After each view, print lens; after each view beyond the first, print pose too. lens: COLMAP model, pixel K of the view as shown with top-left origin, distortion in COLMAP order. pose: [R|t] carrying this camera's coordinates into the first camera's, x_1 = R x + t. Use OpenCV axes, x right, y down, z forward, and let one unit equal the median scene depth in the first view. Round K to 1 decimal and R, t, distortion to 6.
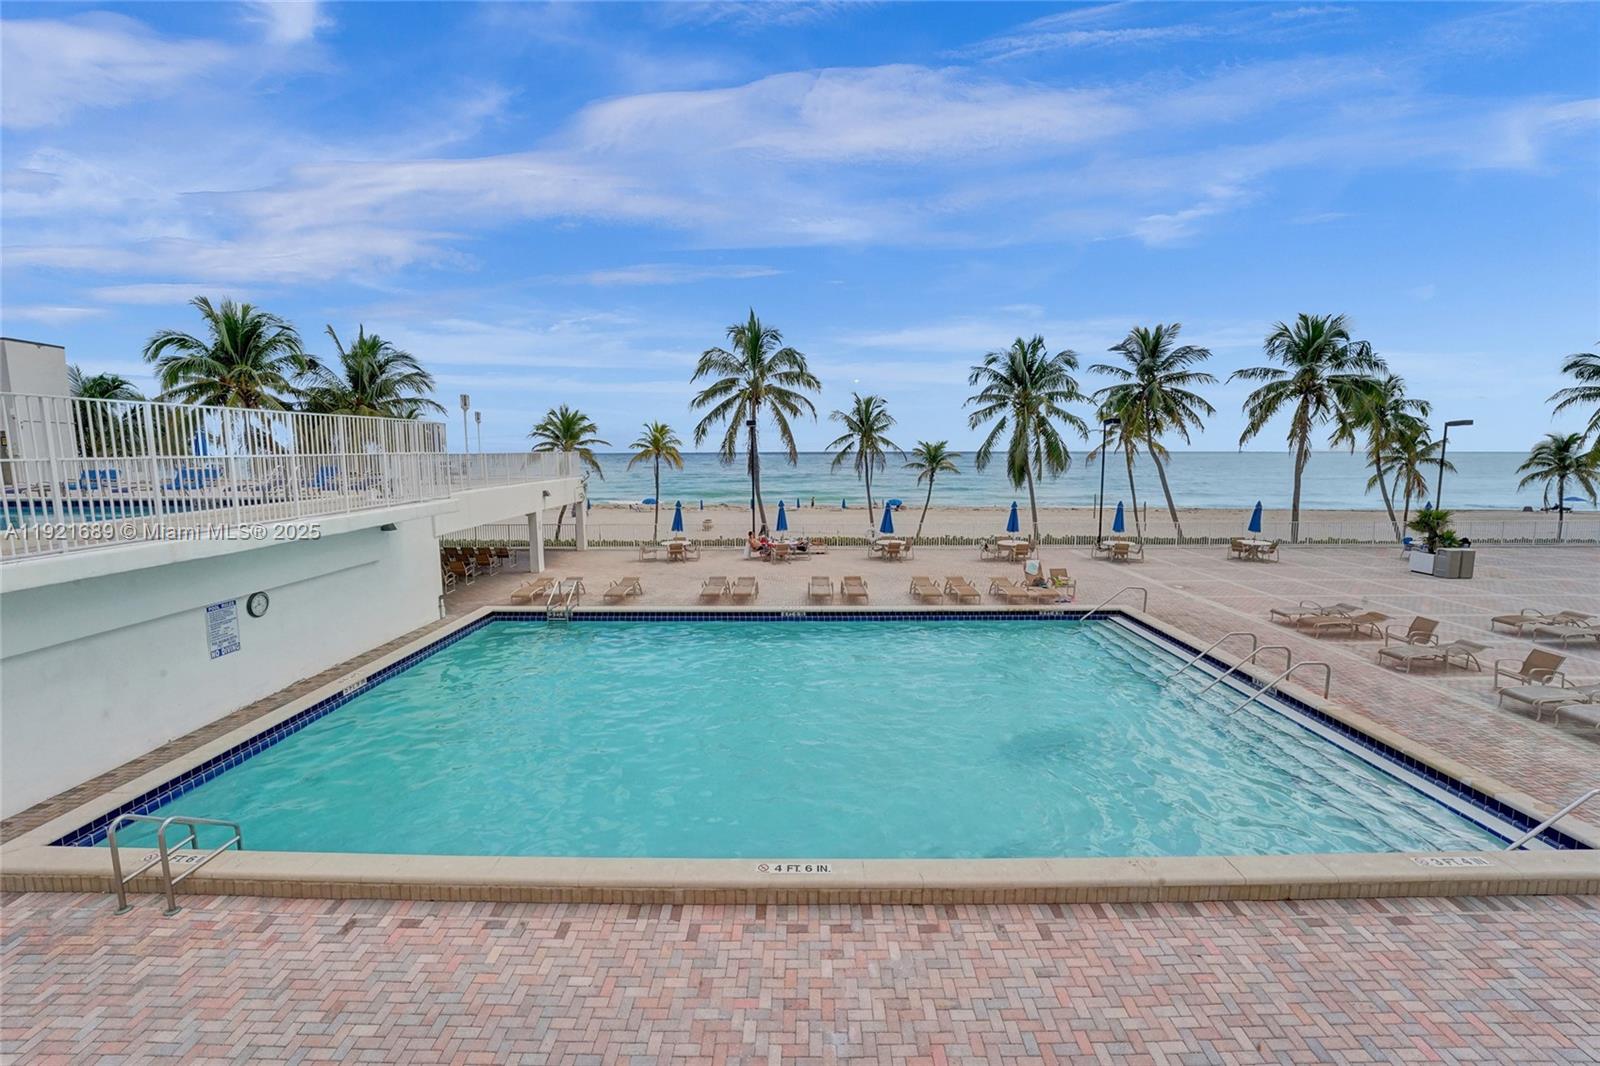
lens RADIAL K [[644.3, 0, 800.0], [0, 644.3, 533.0], [0, 0, 1]] dist [-0.035037, 0.006654]
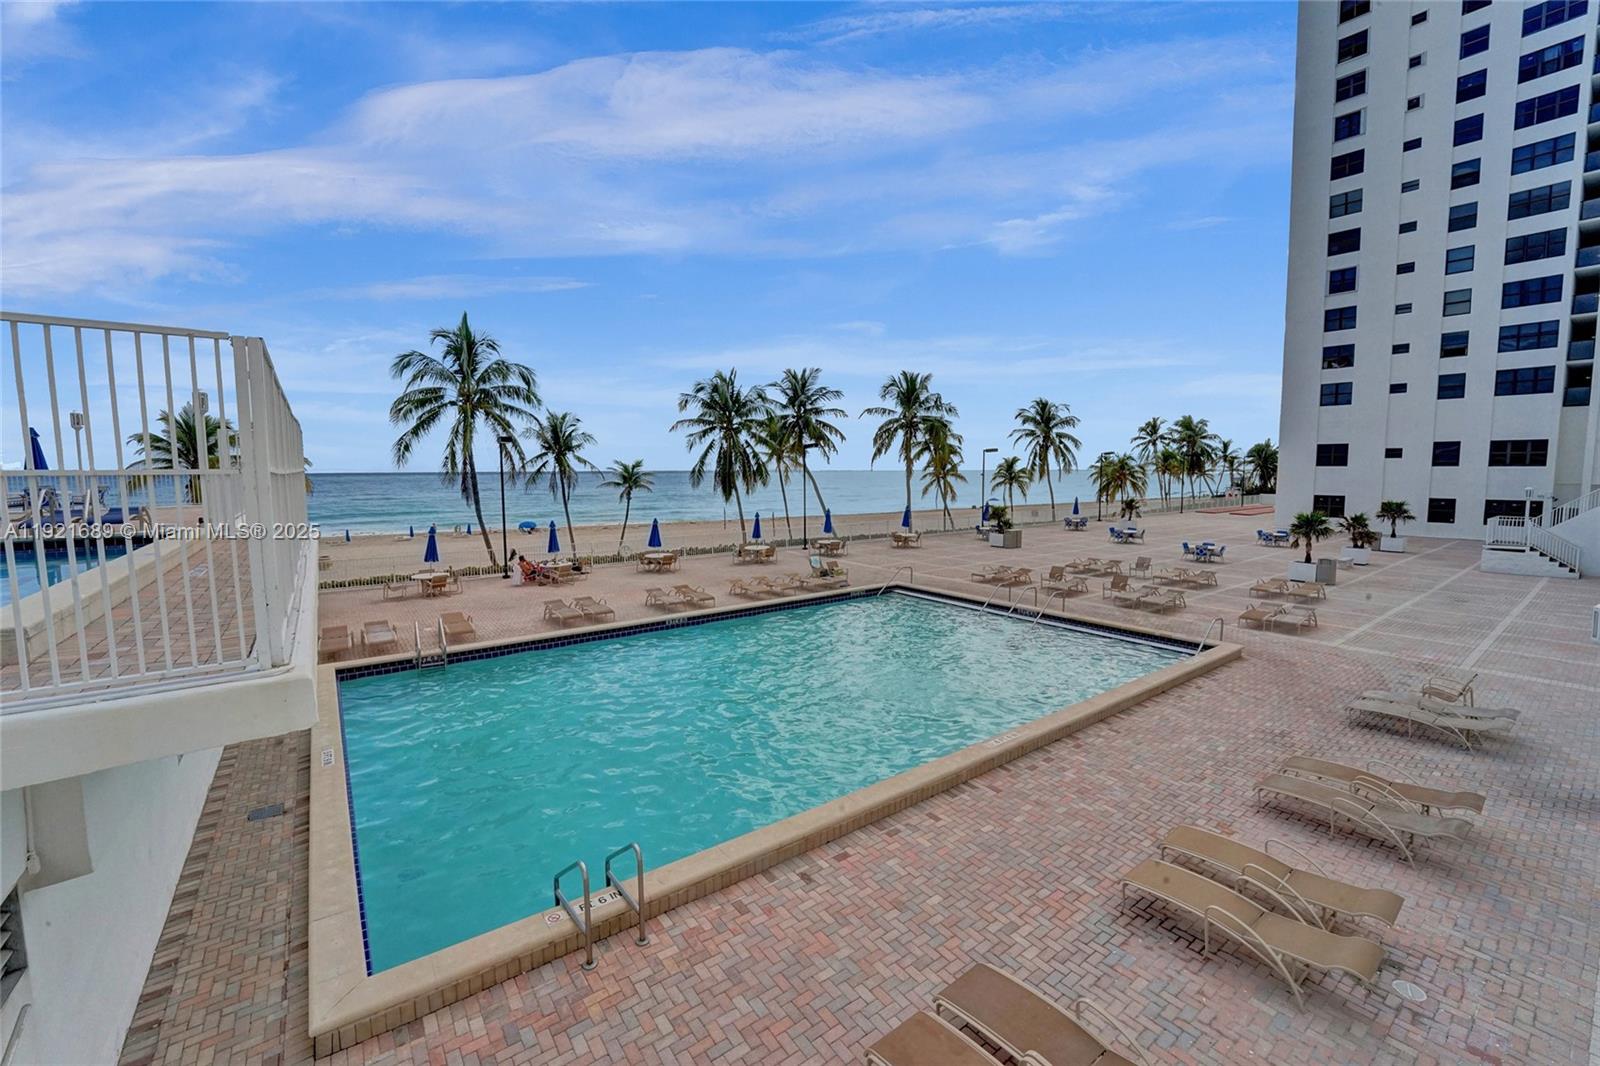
lens RADIAL K [[648.7, 0, 800.0], [0, 648.7, 533.0], [0, 0, 1]] dist [-0.021611, -0.000132]
pose [[0.798167, -0.058050, 0.599634, -0.256013], [0.076920, 0.997020, -0.005866, 0.001277], [-0.597506, 0.050806, 0.800253, 0.006332]]
